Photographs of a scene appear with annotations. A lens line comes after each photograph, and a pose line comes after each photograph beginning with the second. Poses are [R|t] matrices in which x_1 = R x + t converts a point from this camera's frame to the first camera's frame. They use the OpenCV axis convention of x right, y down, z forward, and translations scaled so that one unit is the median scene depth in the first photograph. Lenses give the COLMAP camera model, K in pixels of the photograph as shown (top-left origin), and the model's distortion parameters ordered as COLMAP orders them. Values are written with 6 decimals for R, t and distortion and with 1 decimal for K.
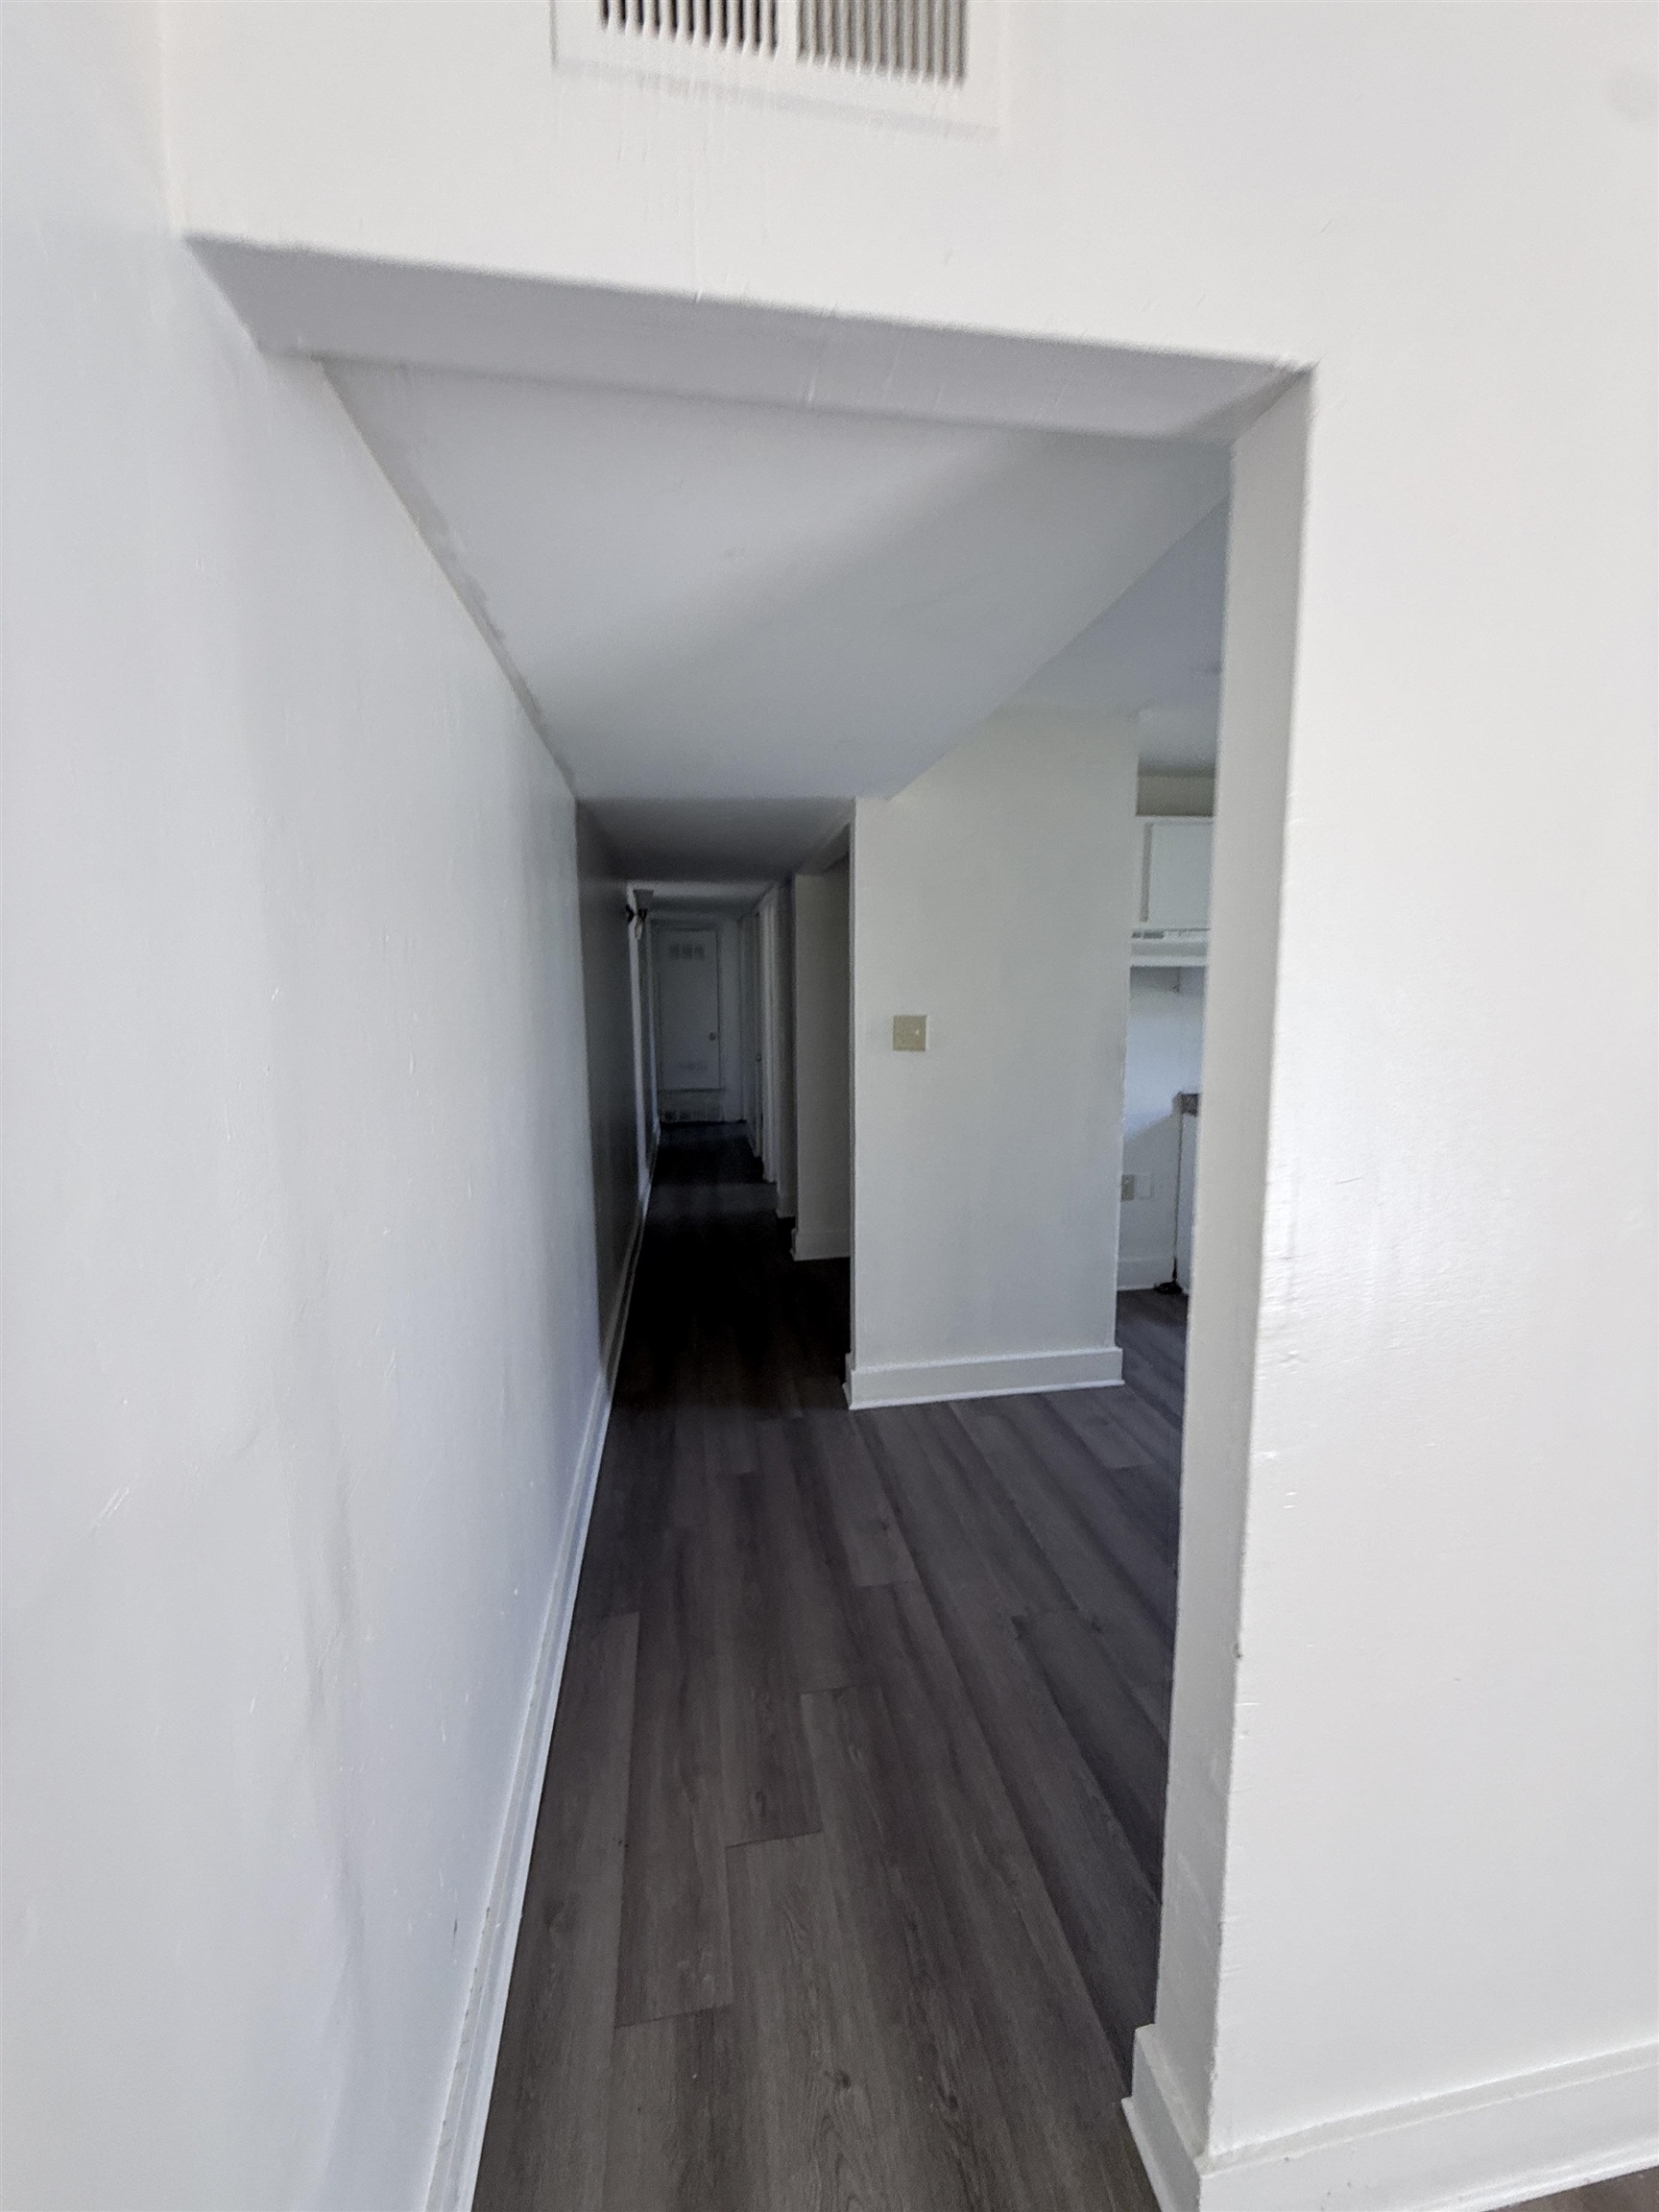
lens RADIAL K [[885.4, 0, 826.3], [0, 885.4, 1107.2], [0, 0, 1]] dist [0.001485, -0.000779]
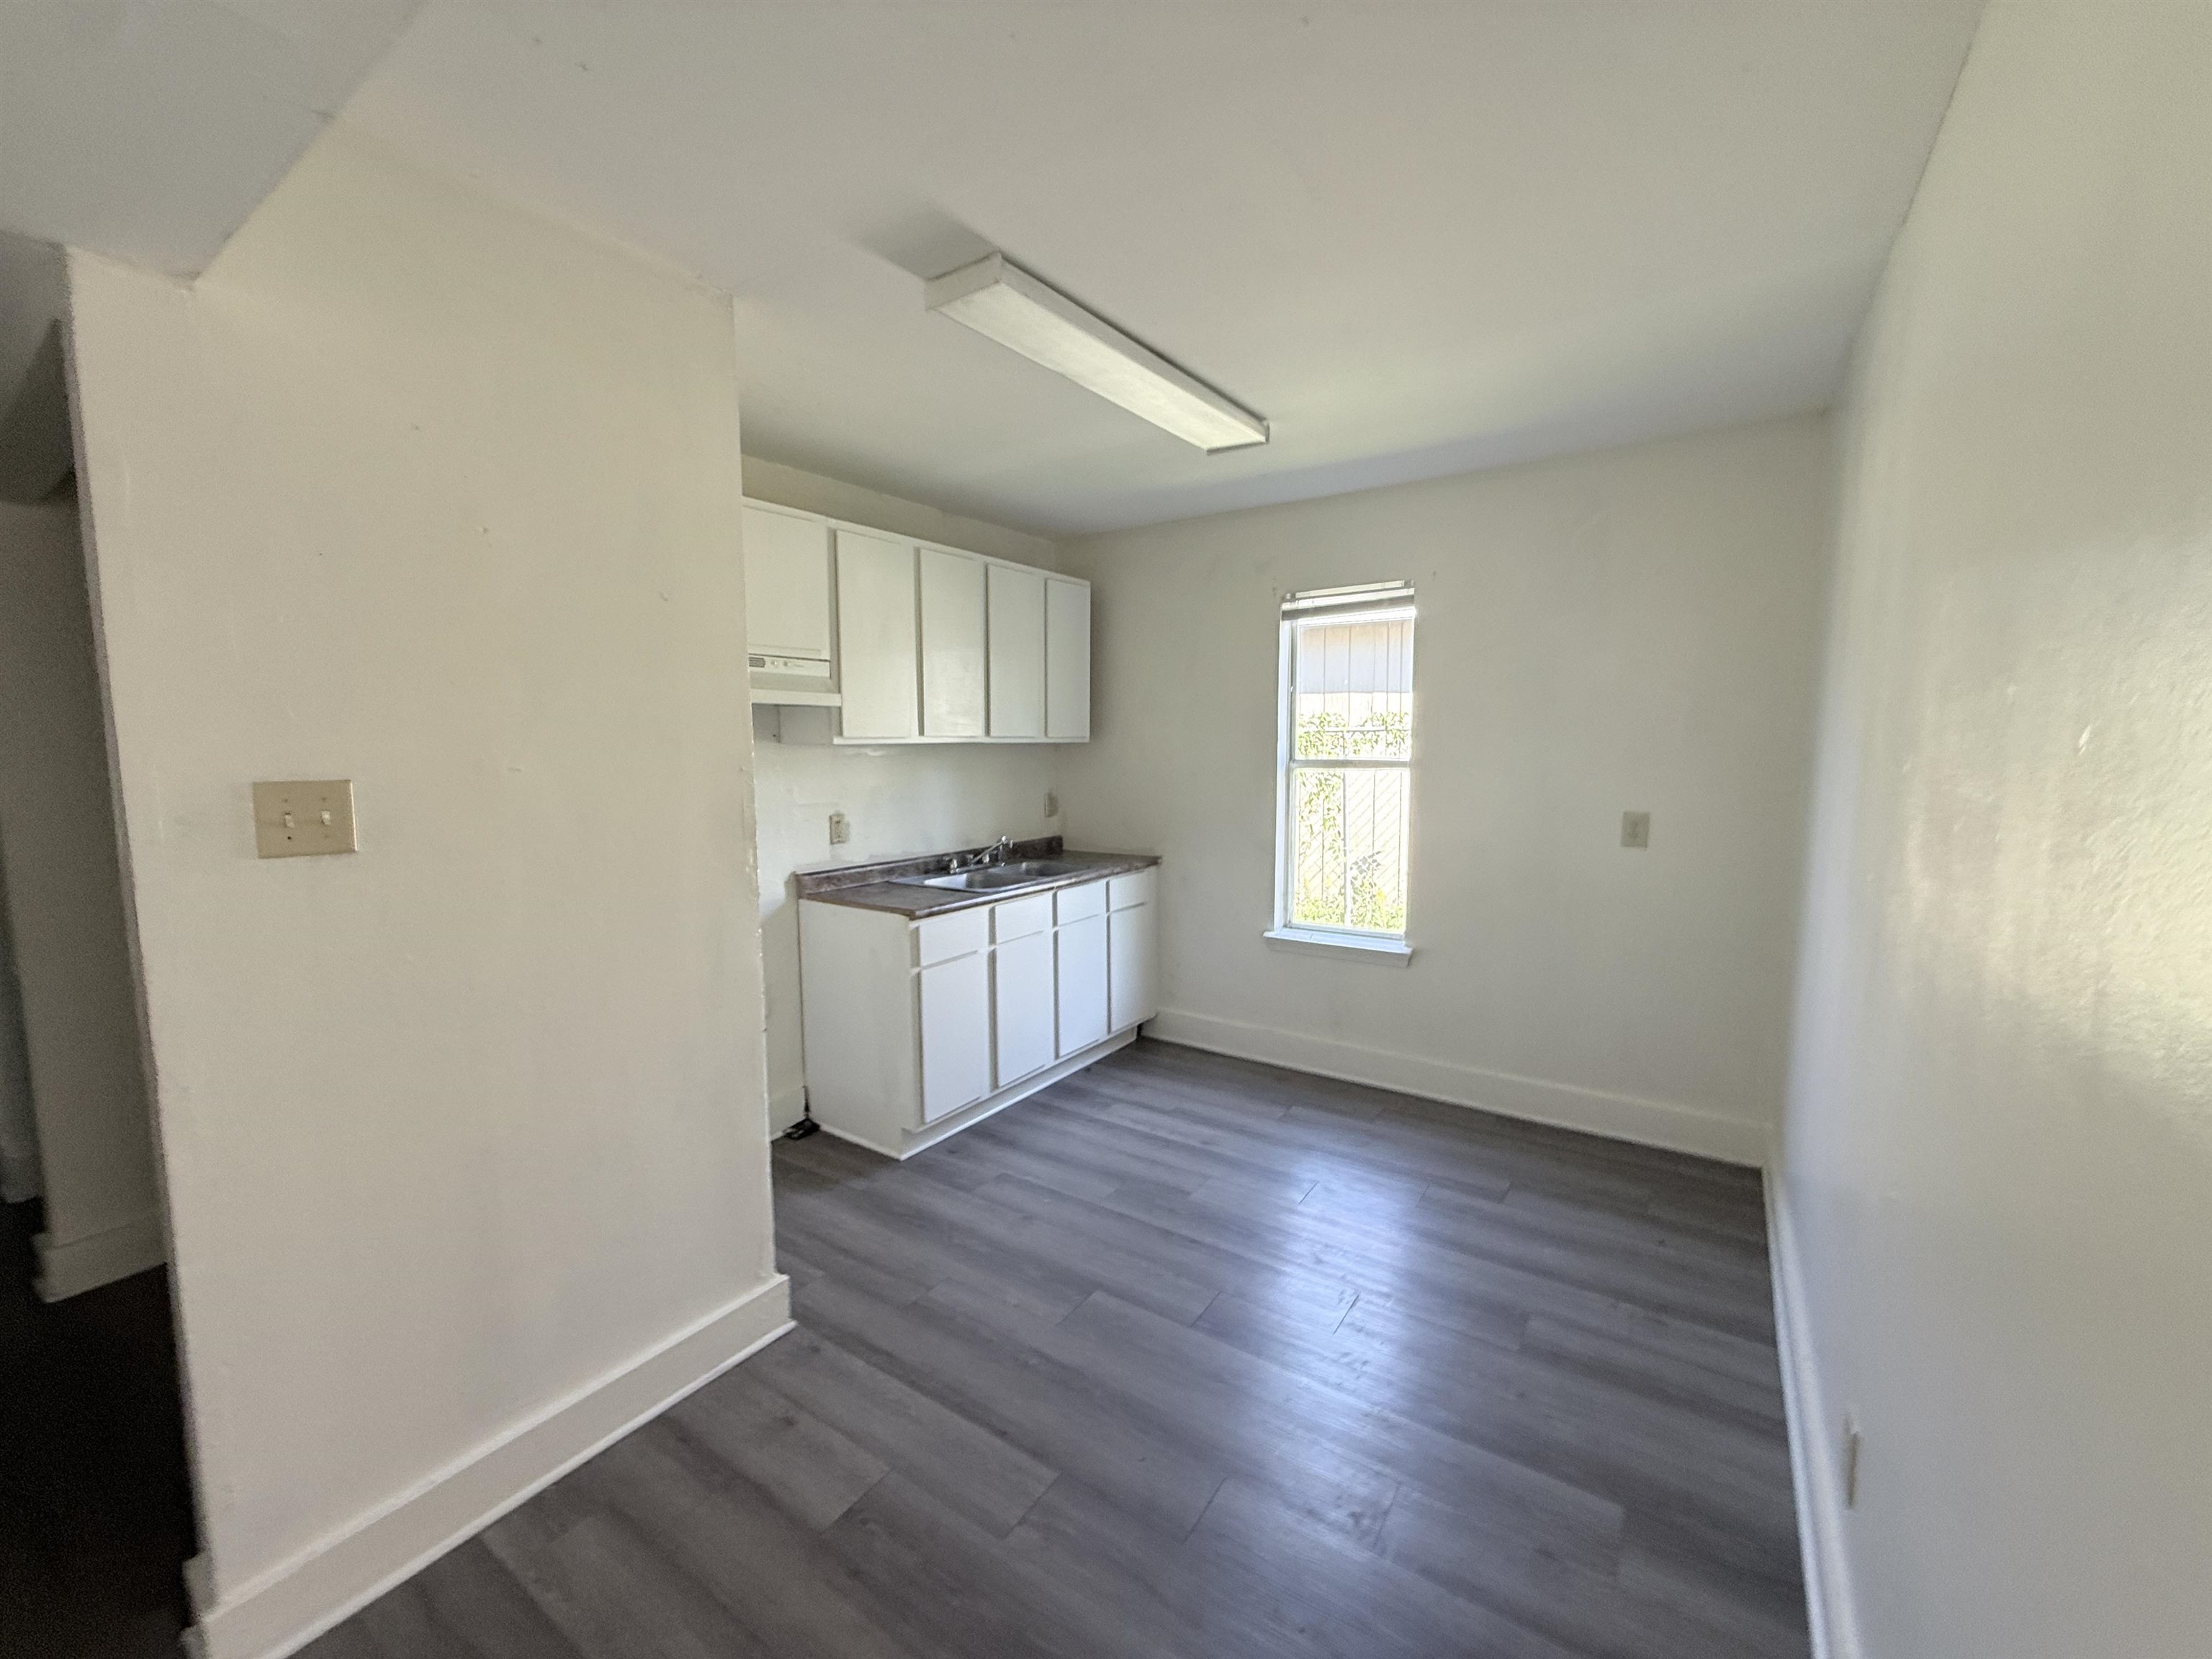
lens RADIAL K [[885.4, 0, 1103.3], [0, 885.4, 827.7], [0, 0, 1]] dist [0.001485, -0.000779]
pose [[0.689004, -0.067739, 0.721585, 0.043084], [0.102951, 0.994674, -0.004928, -0.030470], [-0.717408, 0.077683, 0.692308, 0.350834]]
